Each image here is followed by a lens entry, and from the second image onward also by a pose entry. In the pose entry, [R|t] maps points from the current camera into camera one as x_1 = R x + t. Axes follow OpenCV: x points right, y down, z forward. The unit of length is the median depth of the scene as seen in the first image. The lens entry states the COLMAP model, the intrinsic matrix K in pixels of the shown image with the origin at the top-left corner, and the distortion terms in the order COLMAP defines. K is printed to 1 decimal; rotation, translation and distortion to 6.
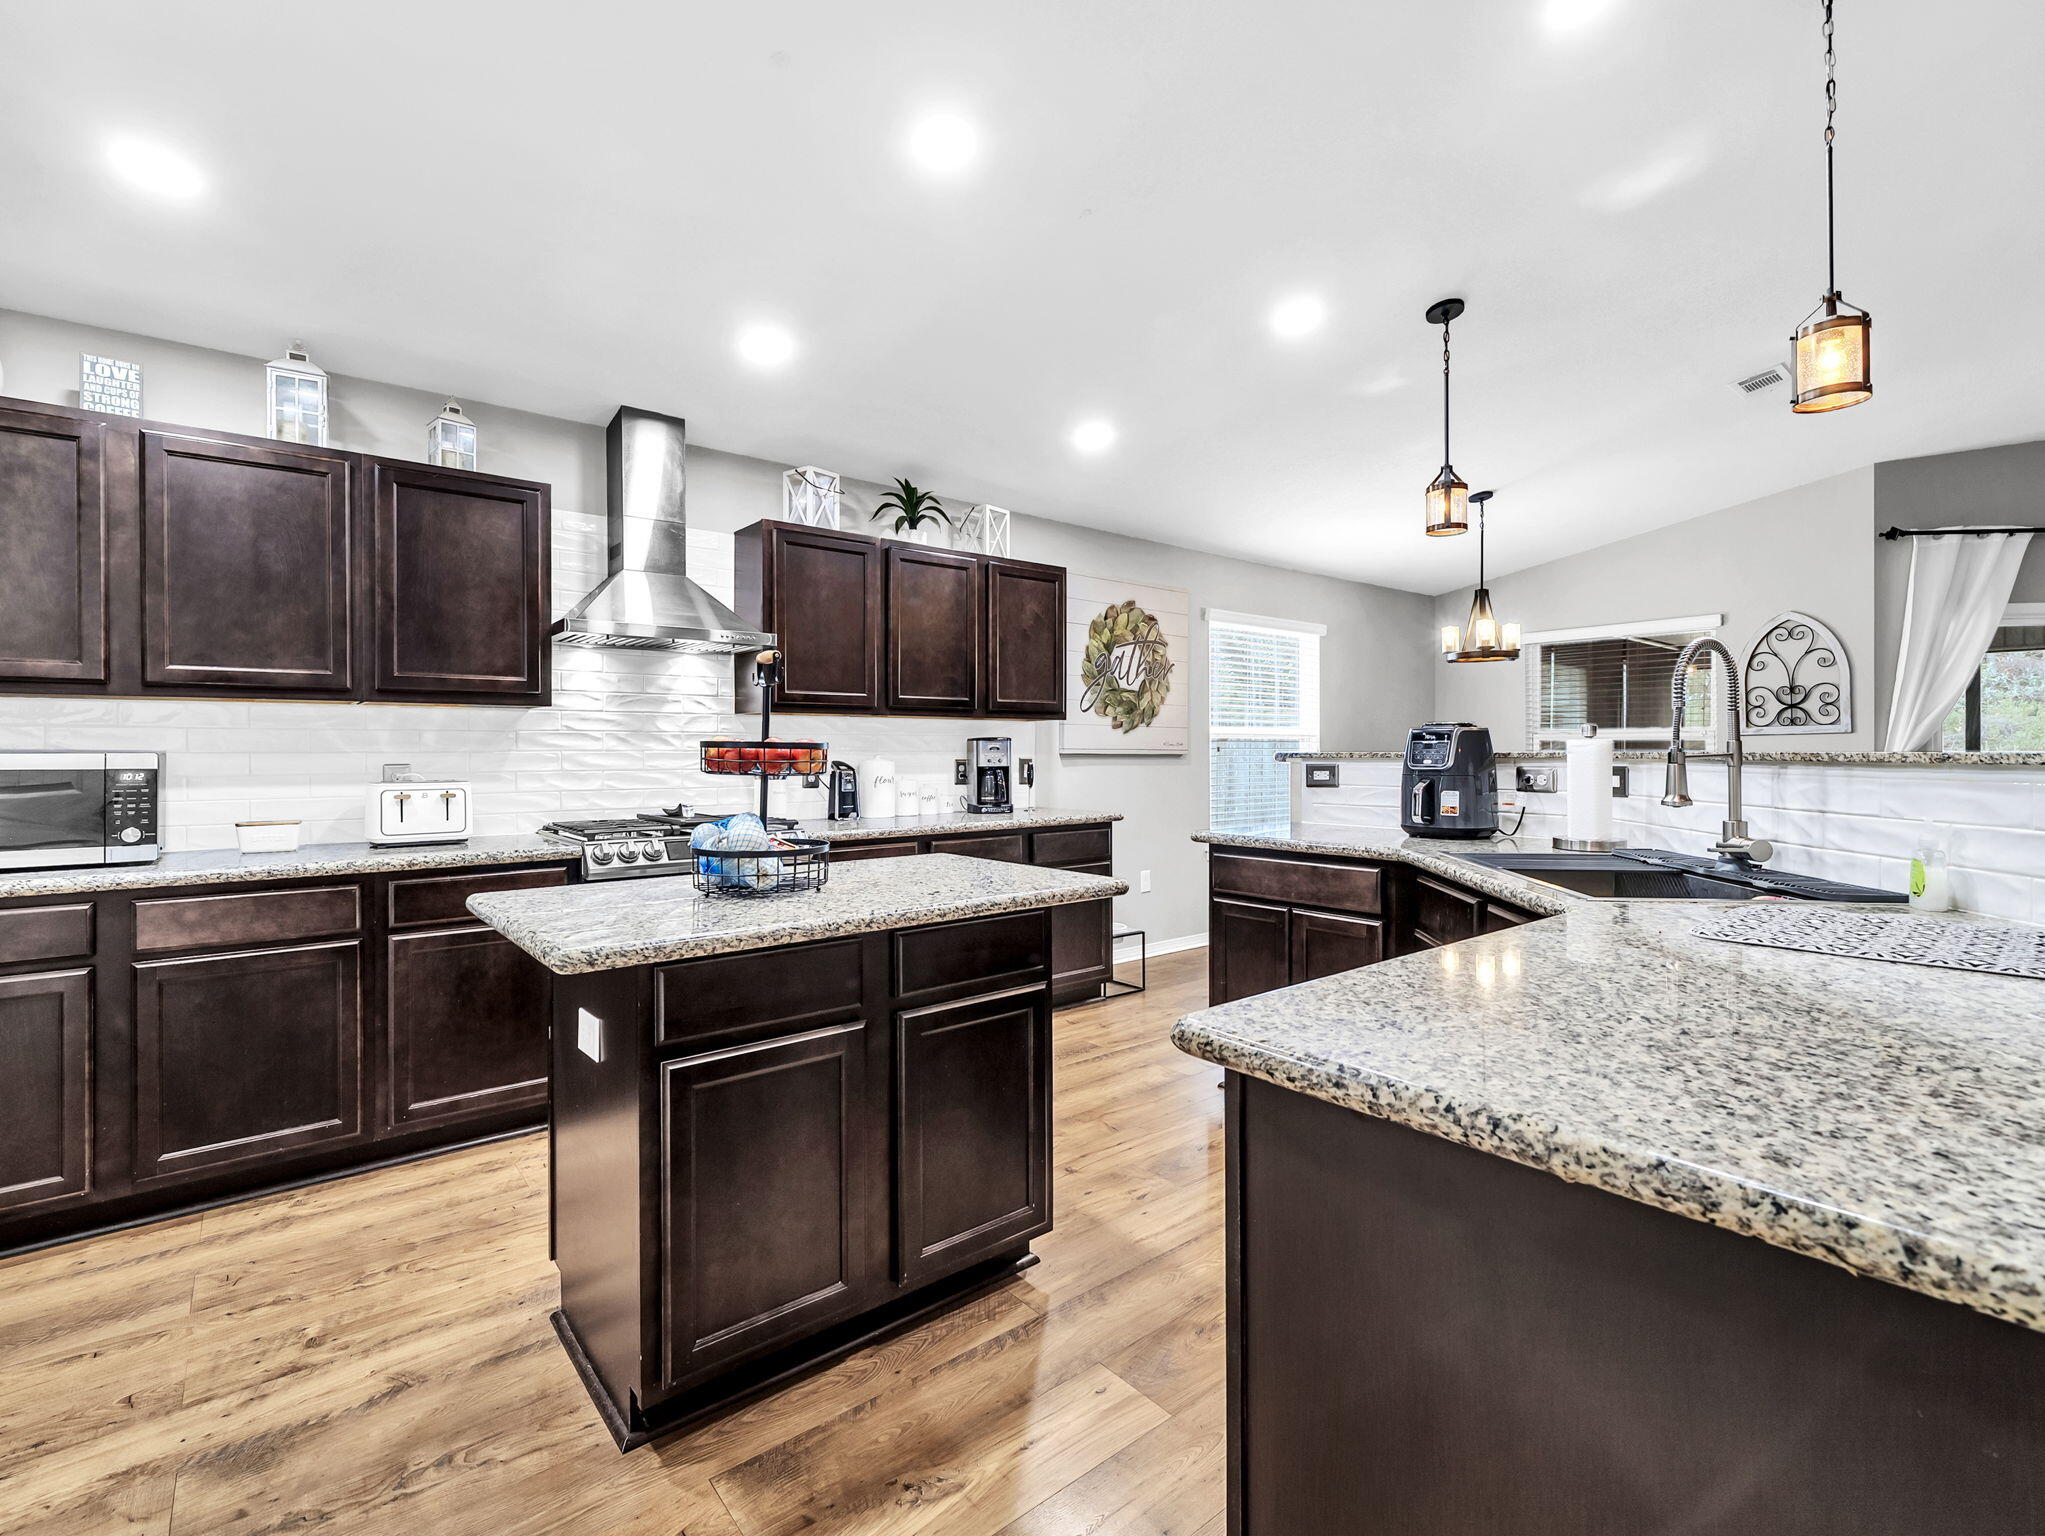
lens RADIAL K [[946.2, 0, 1032.3], [0, 946.2, 751.7], [0, 0, 1]] dist [-0.002748, 0.000703]
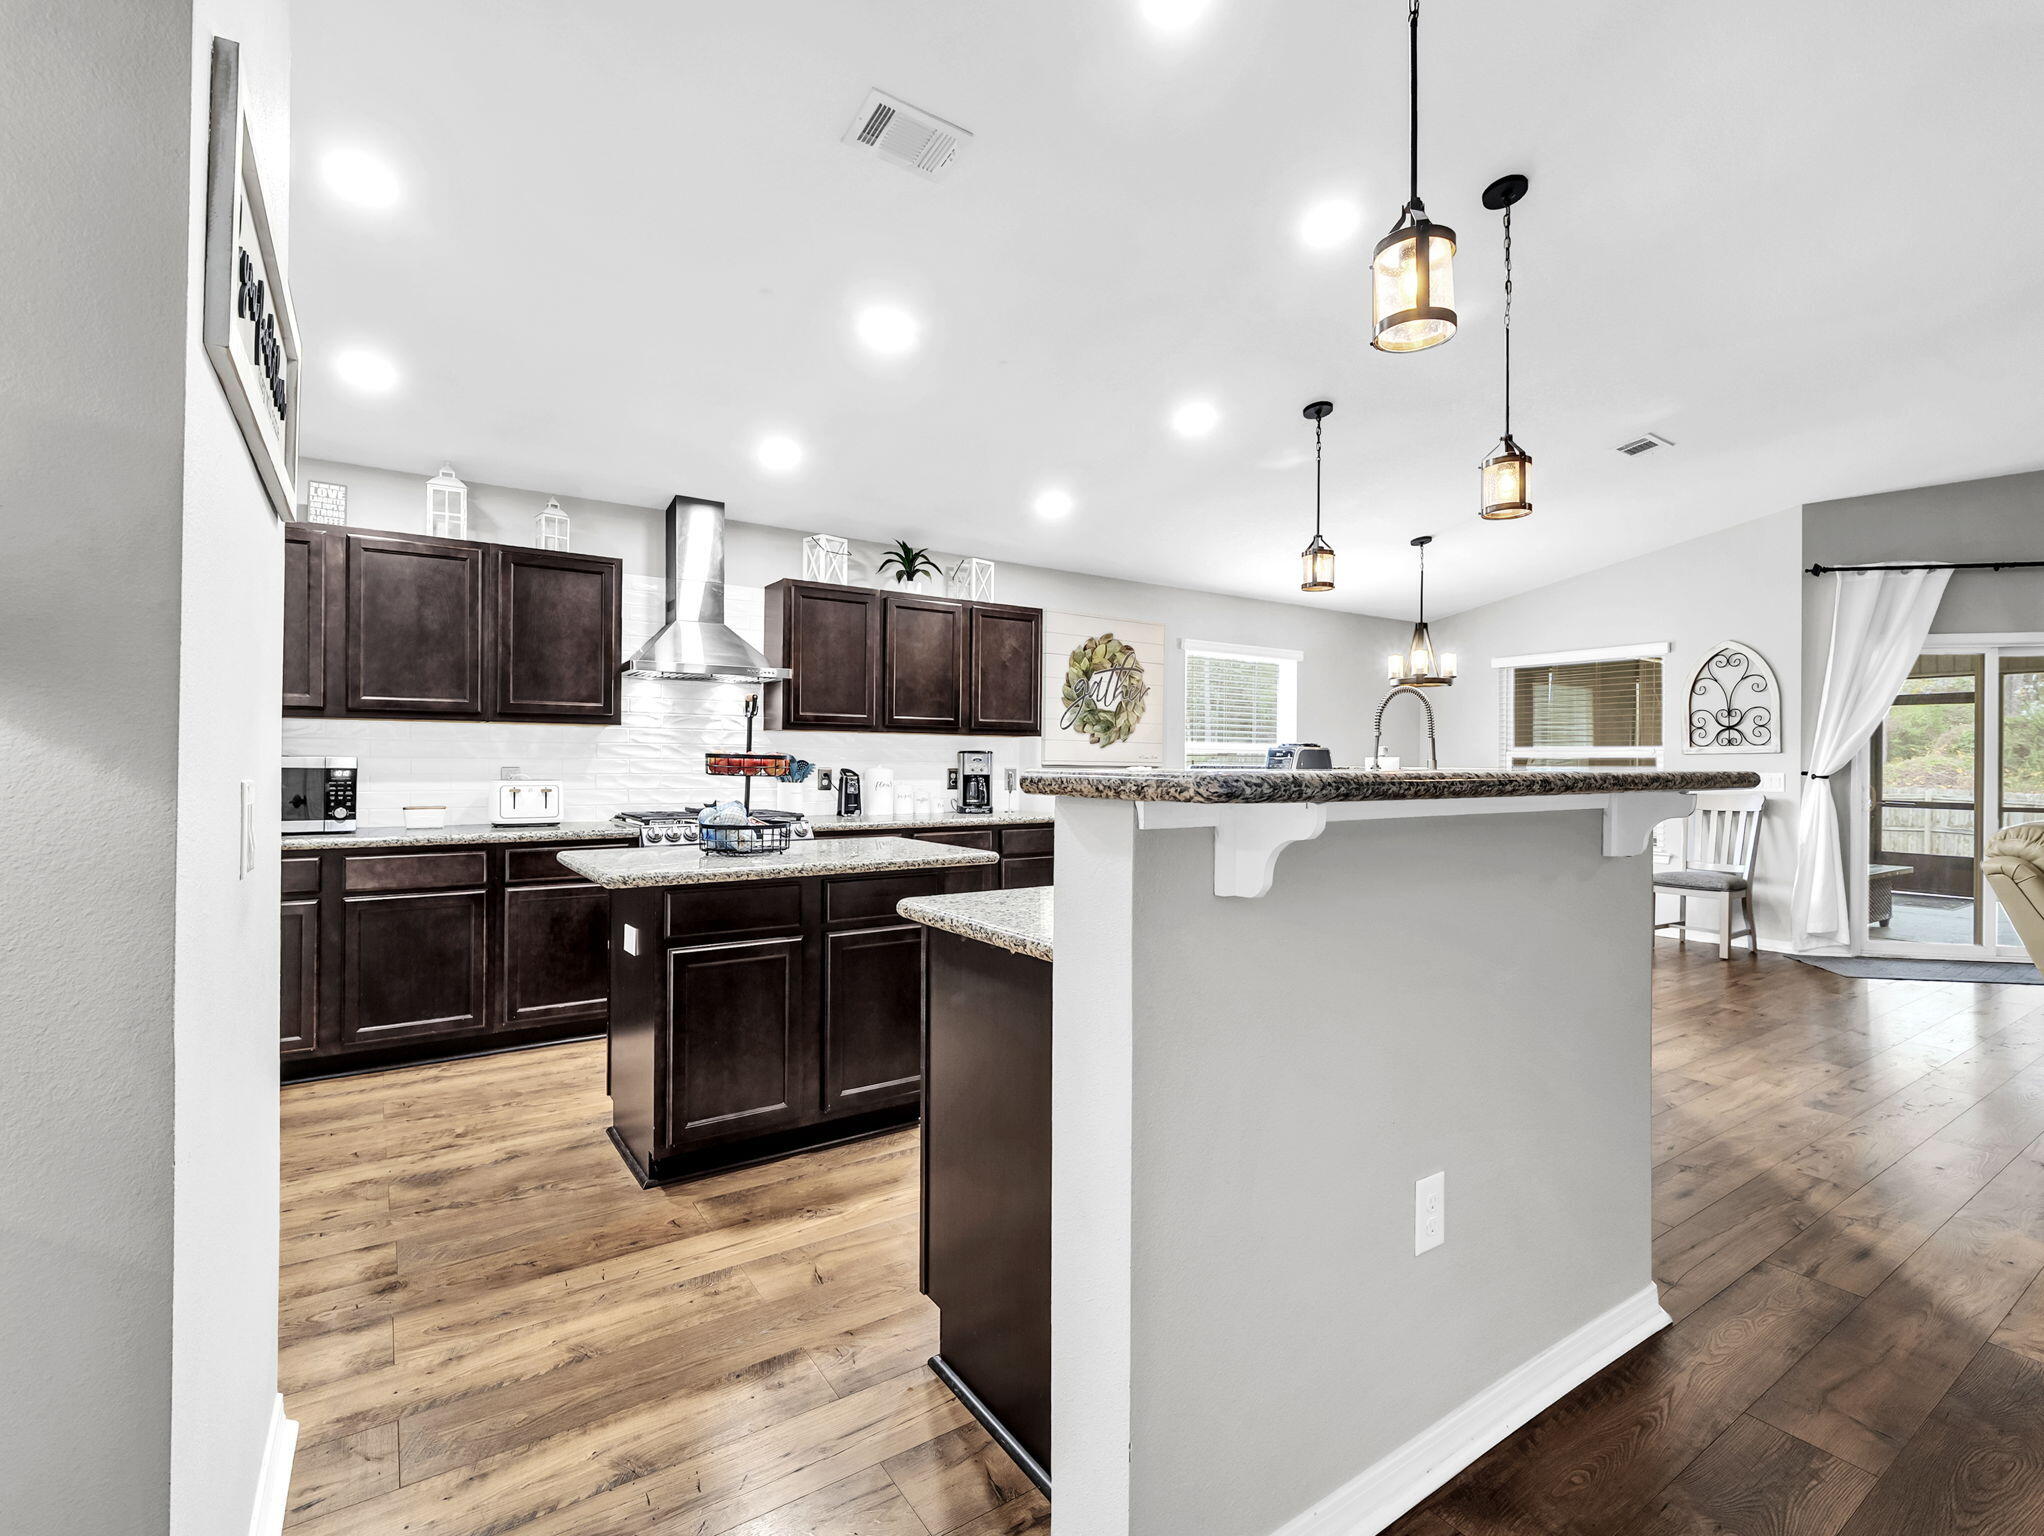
lens RADIAL K [[956.8, 0, 1029.1], [0, 956.8, 758.8], [0, 0, 1]] dist [-0.000315, -0.000077]
pose [[0.996230, 0.009806, -0.086194, 0.158486], [-0.010145, 0.999942, -0.003492, -0.001200], [0.086155, 0.004353, 0.996272, -0.257370]]
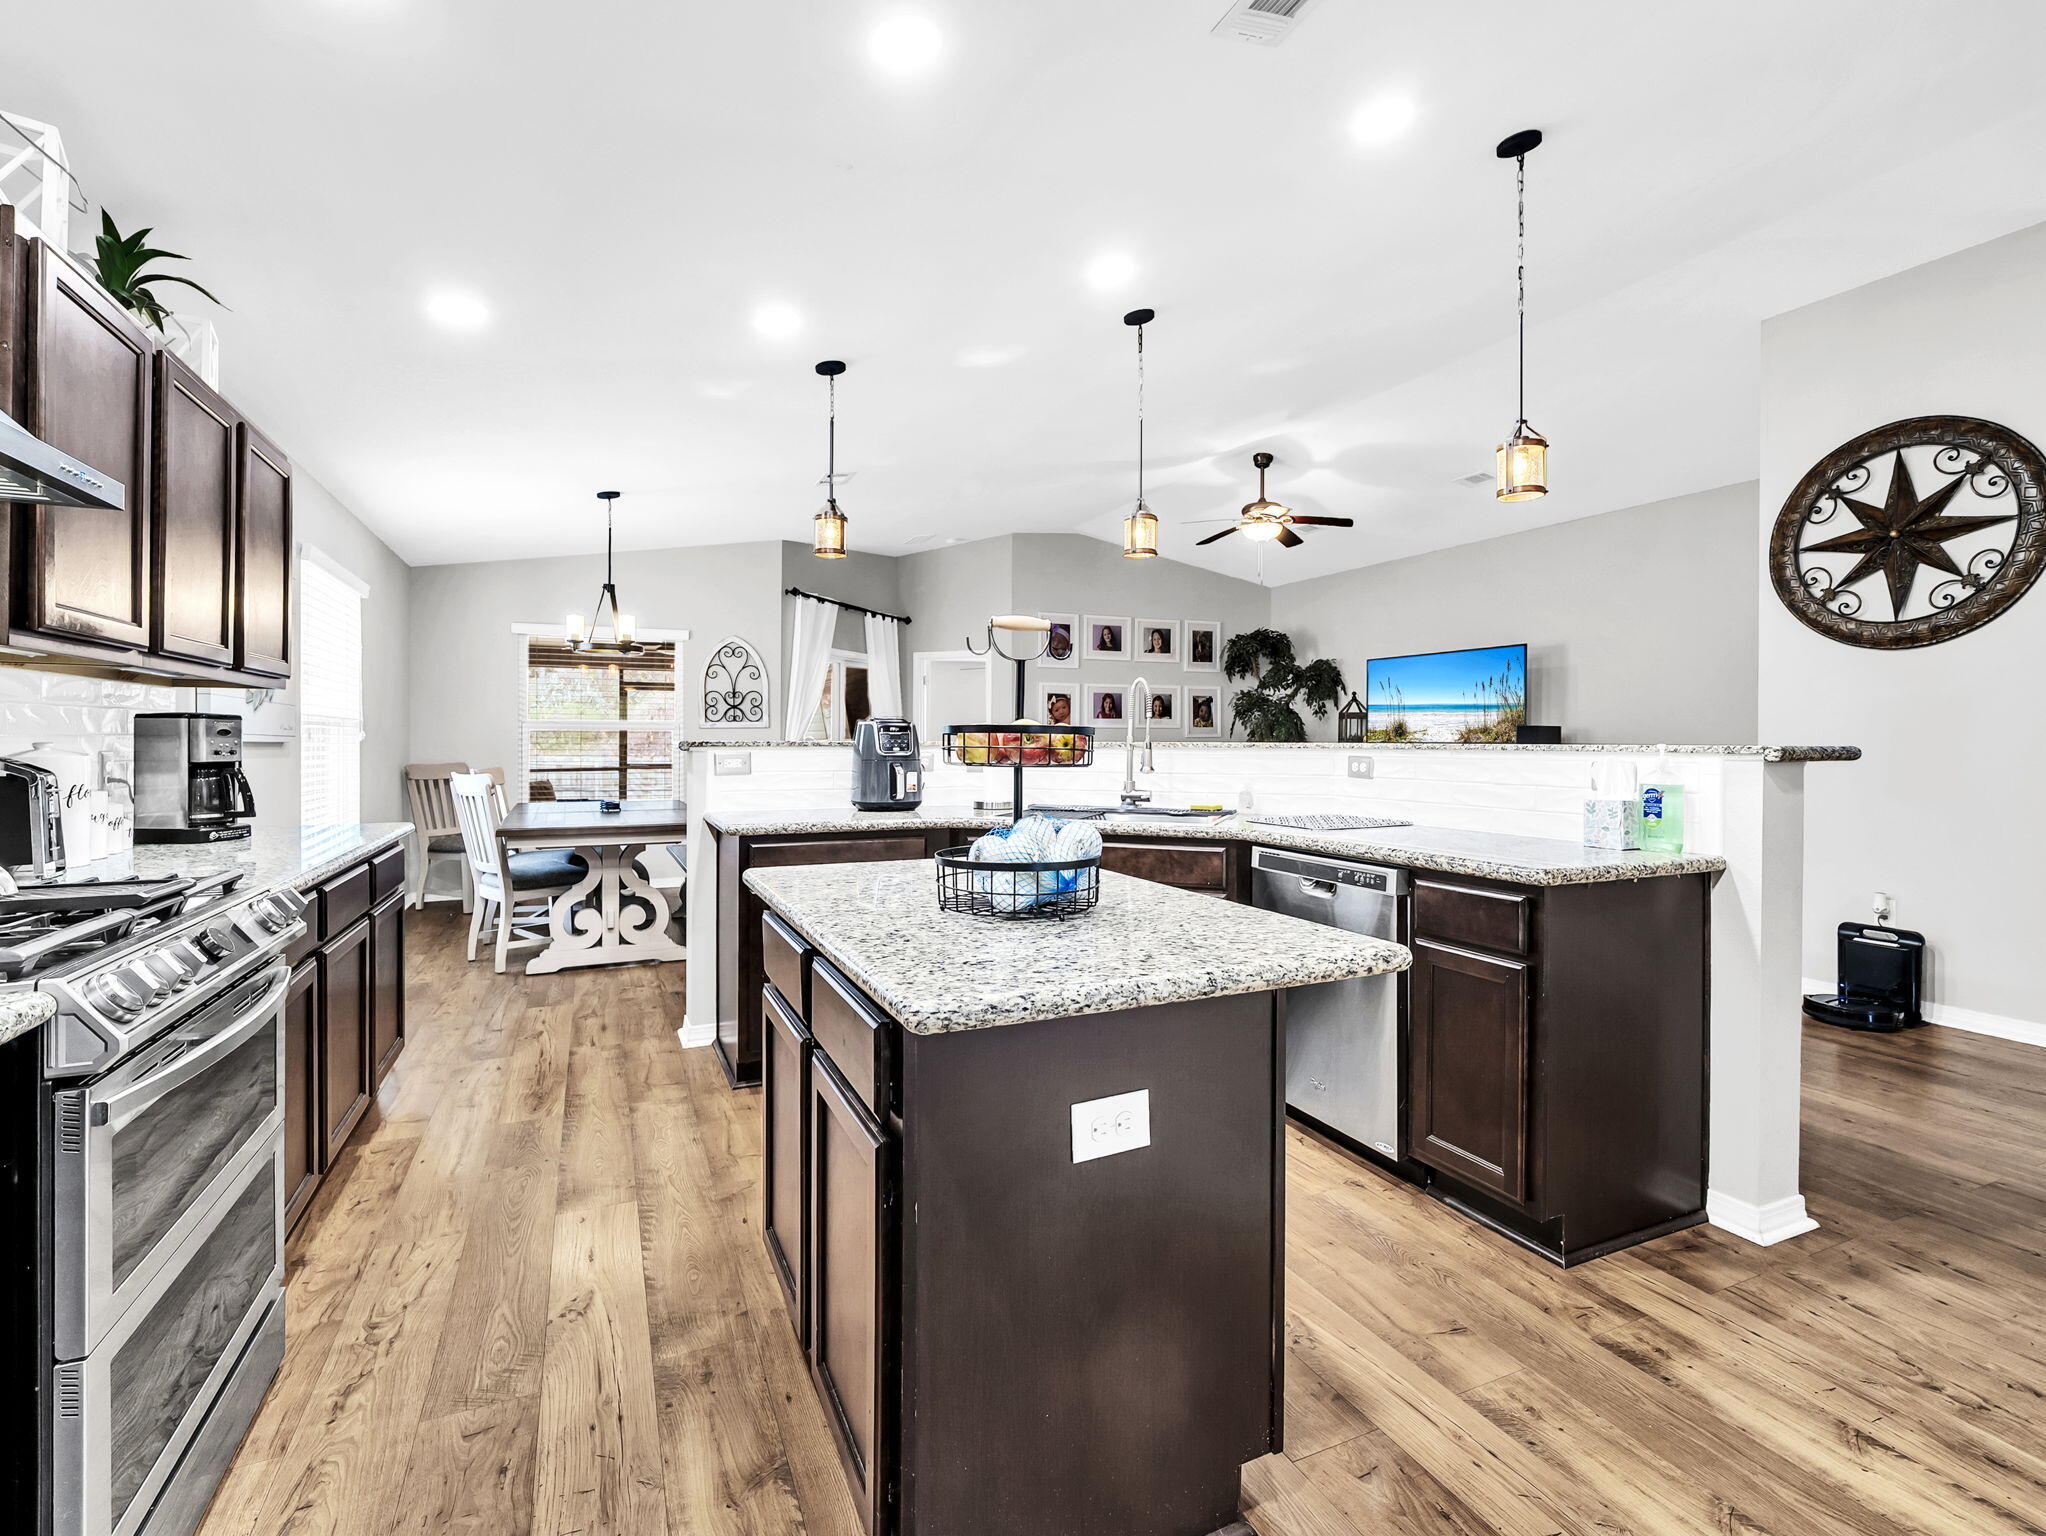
lens RADIAL K [[934.4, 0, 1019.4], [0, 934.4, 743.5], [0, 0, 1]] dist [-0.003851, 0.001925]
pose [[0.257418, 0.000942, 0.966300, -0.580855], [-0.004607, 0.999989, 0.000252, 0.002124], [-0.966289, -0.004516, 0.257419, 0.433360]]
